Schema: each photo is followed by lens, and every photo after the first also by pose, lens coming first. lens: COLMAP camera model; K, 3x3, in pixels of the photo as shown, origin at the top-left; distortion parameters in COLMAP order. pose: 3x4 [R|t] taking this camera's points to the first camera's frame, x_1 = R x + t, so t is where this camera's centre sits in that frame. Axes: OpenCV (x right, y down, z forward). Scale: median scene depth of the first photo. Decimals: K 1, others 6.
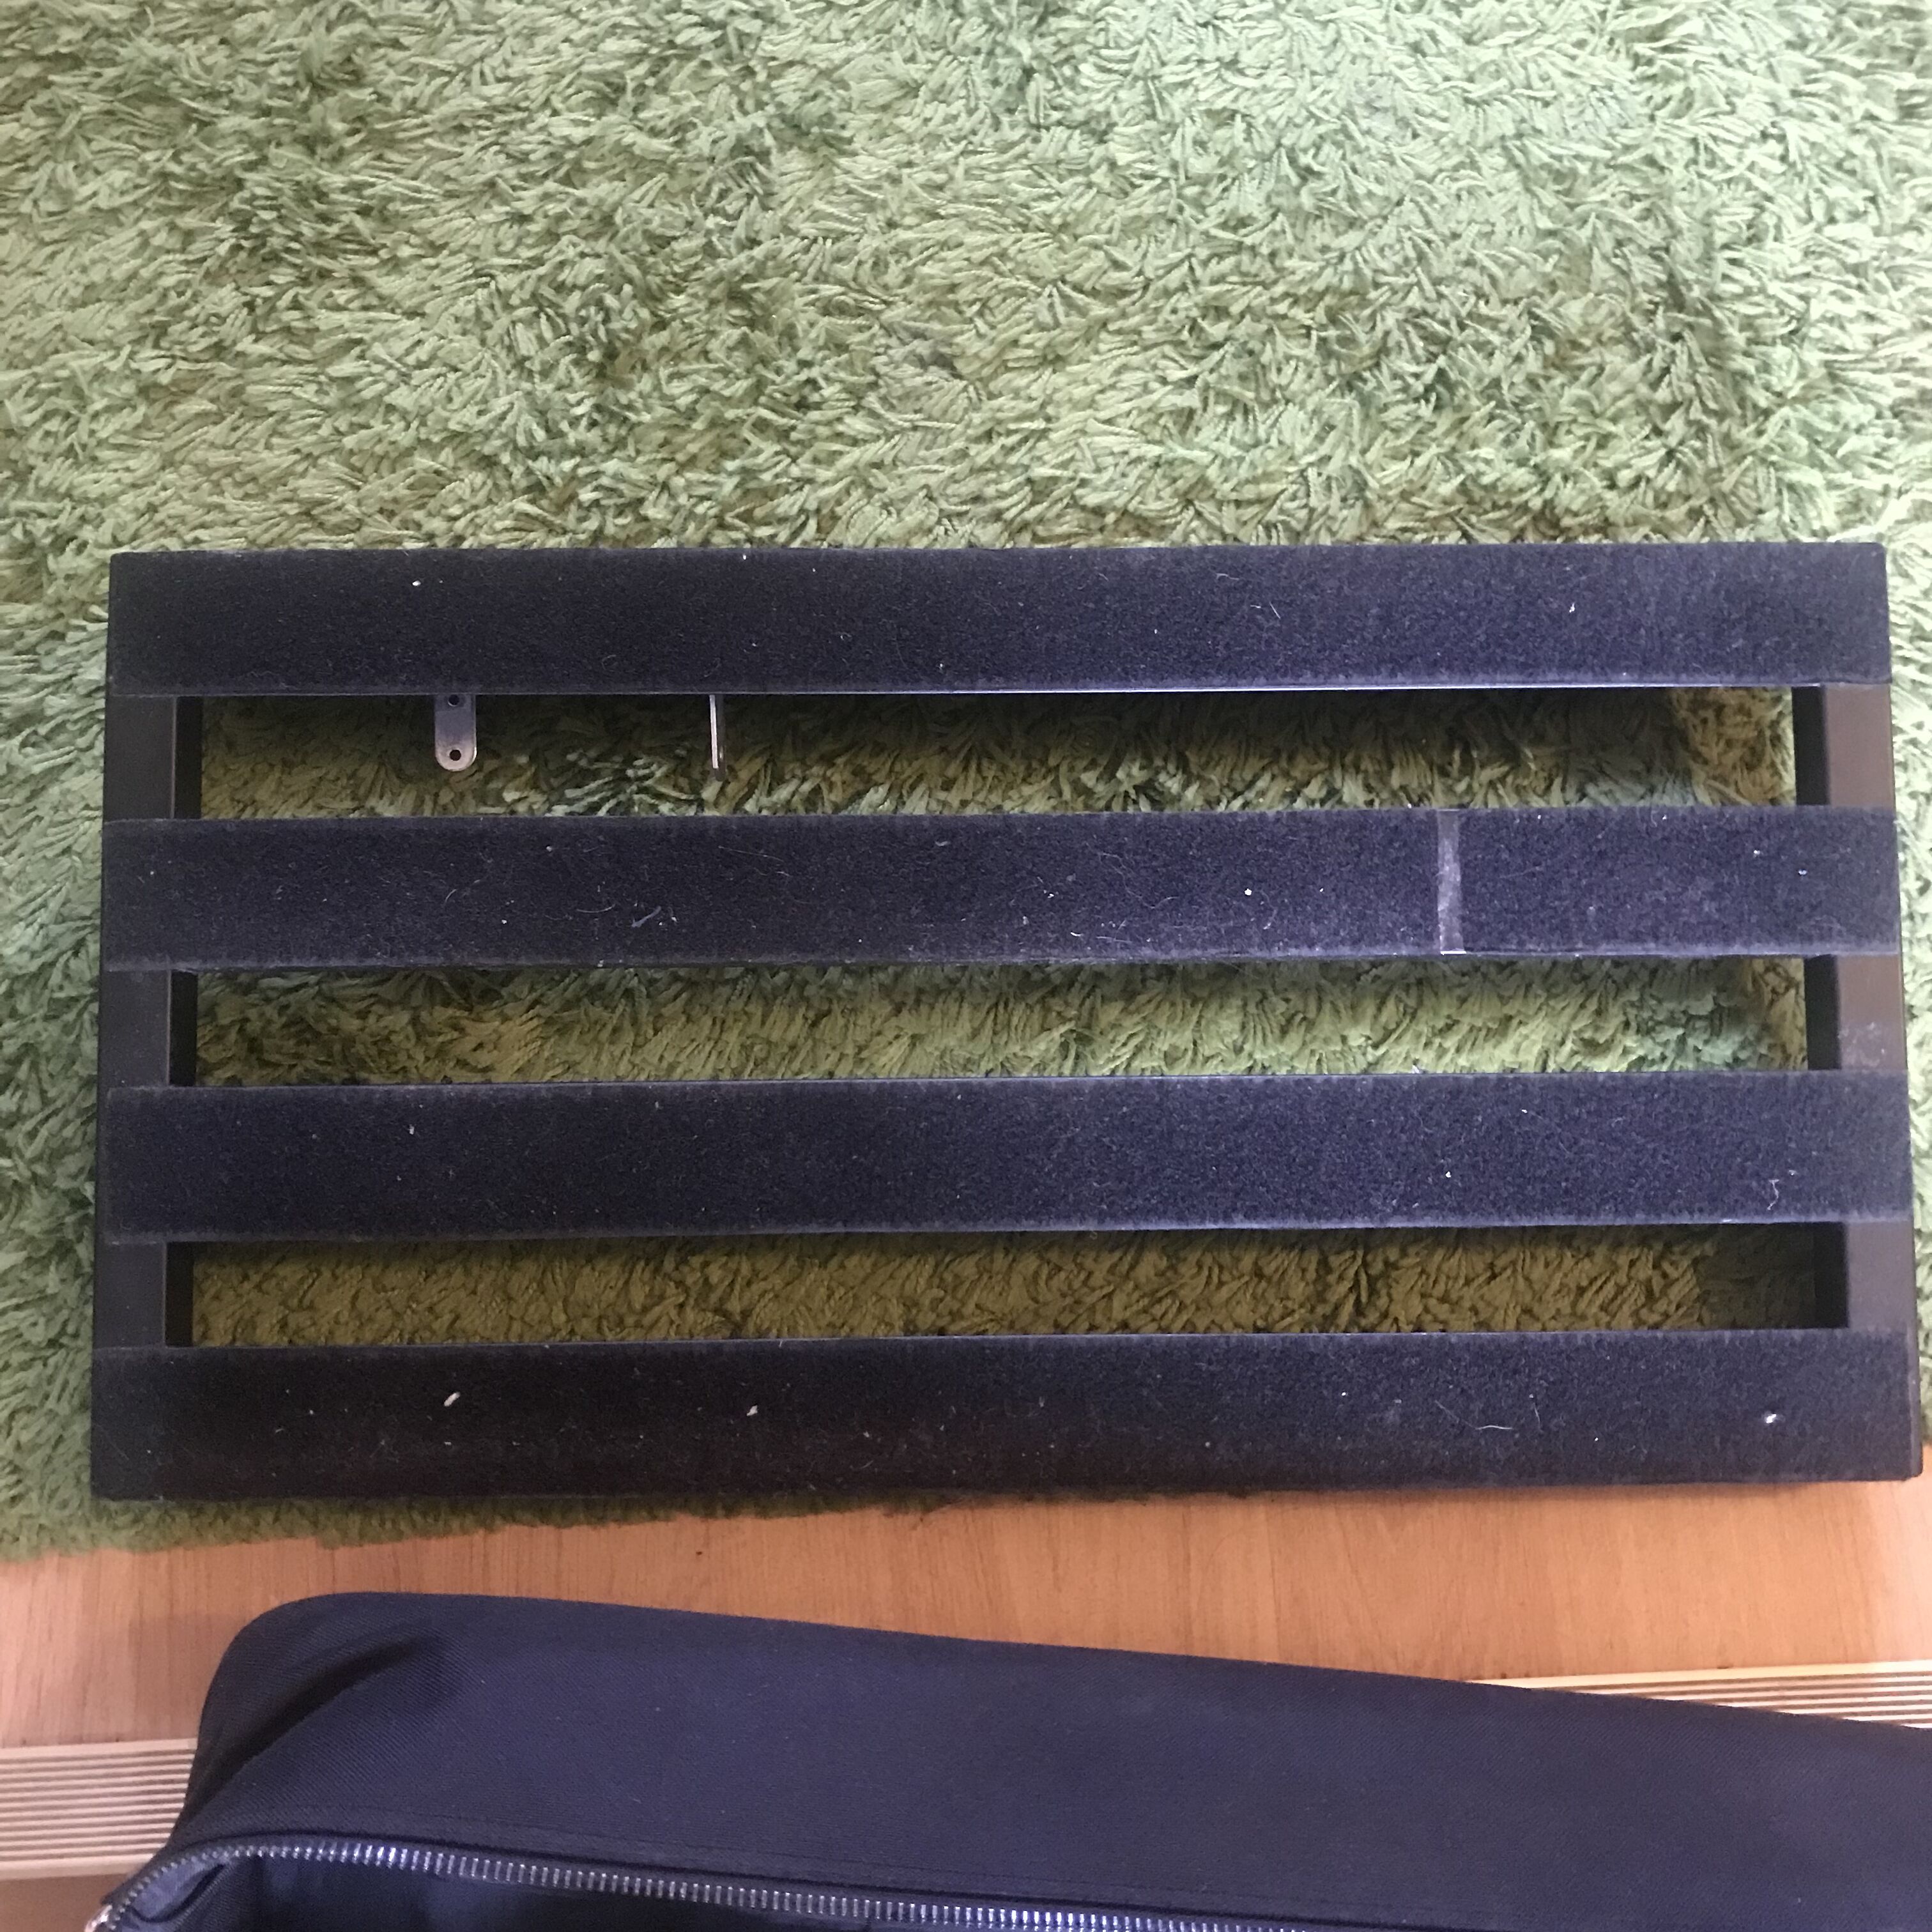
lens RADIAL K [[2148.8, 0, 961.1], [0, 2148.8, 961.7], [0, 0, 1]] dist [-0.010912, 0.000000]
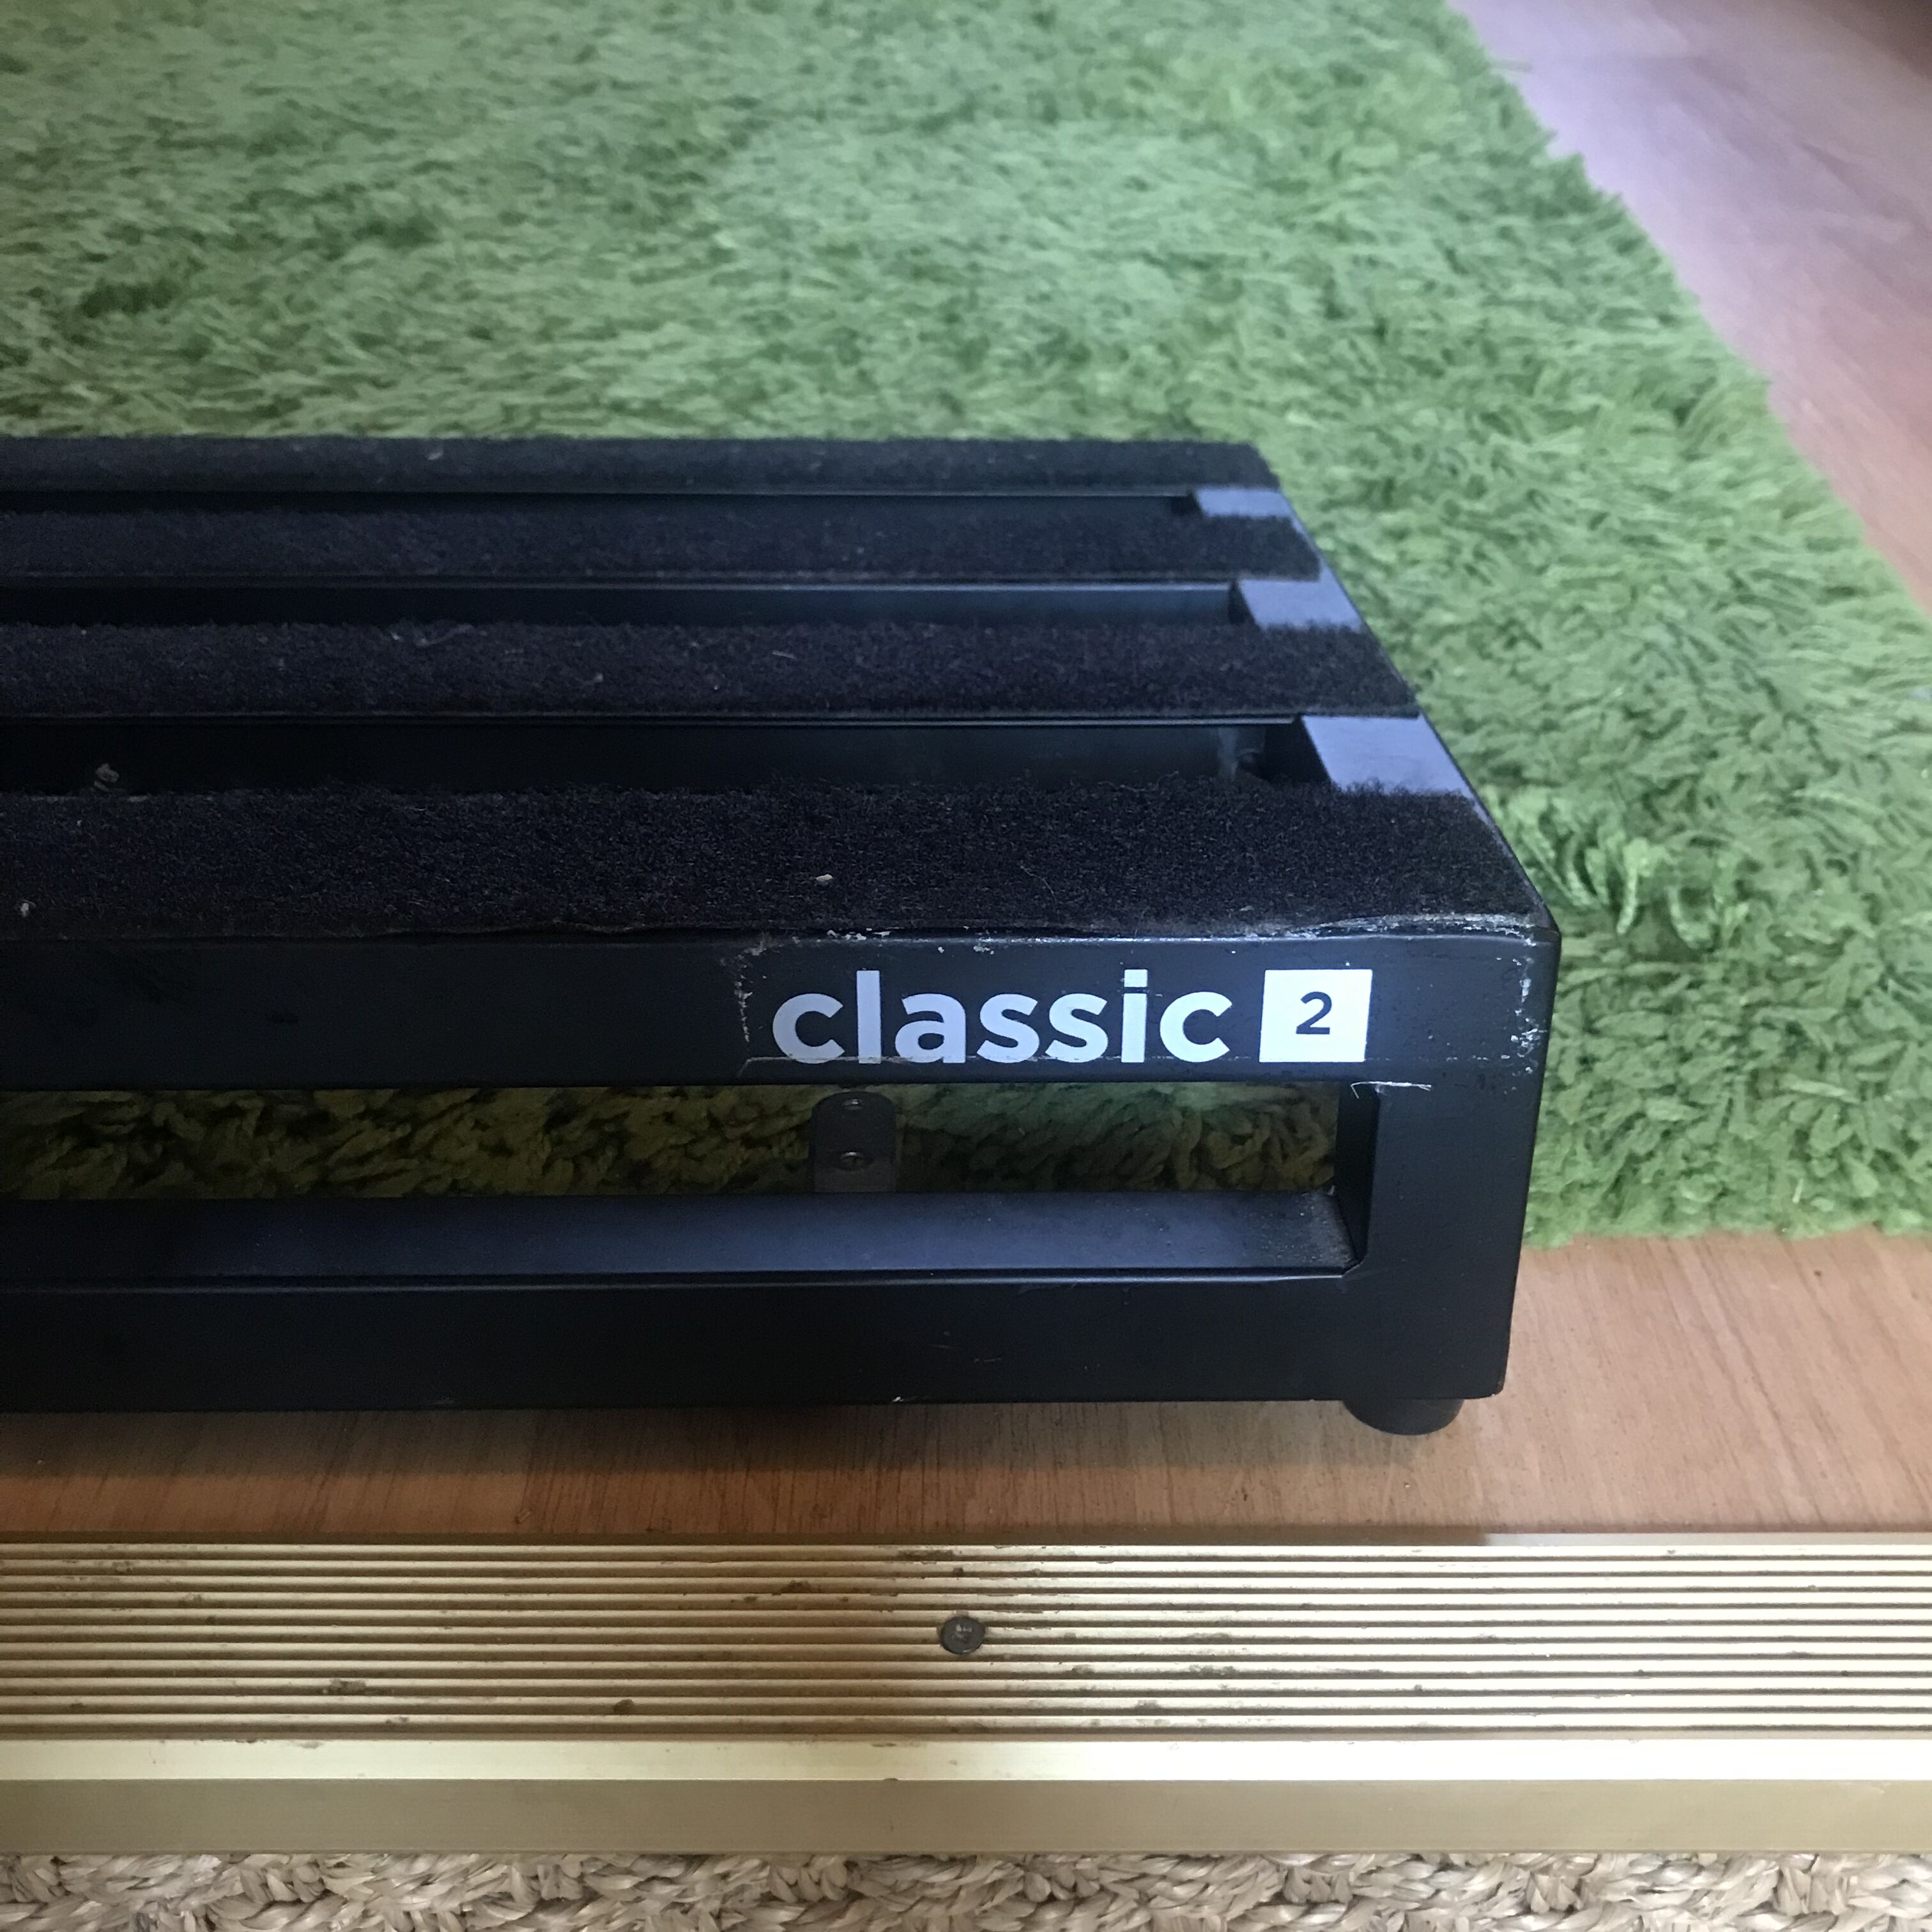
lens RADIAL K [[2148.8, 0, 965.9], [0, 2148.8, 967.1], [0, 0, 1]] dist [-0.010912, 0.000000]
pose [[0.999441, 0.021658, -0.025466, 0.216028], [-0.032762, 0.786134, -0.617188, 0.447188], [0.006653, 0.617677, 0.786404, 0.486807]]
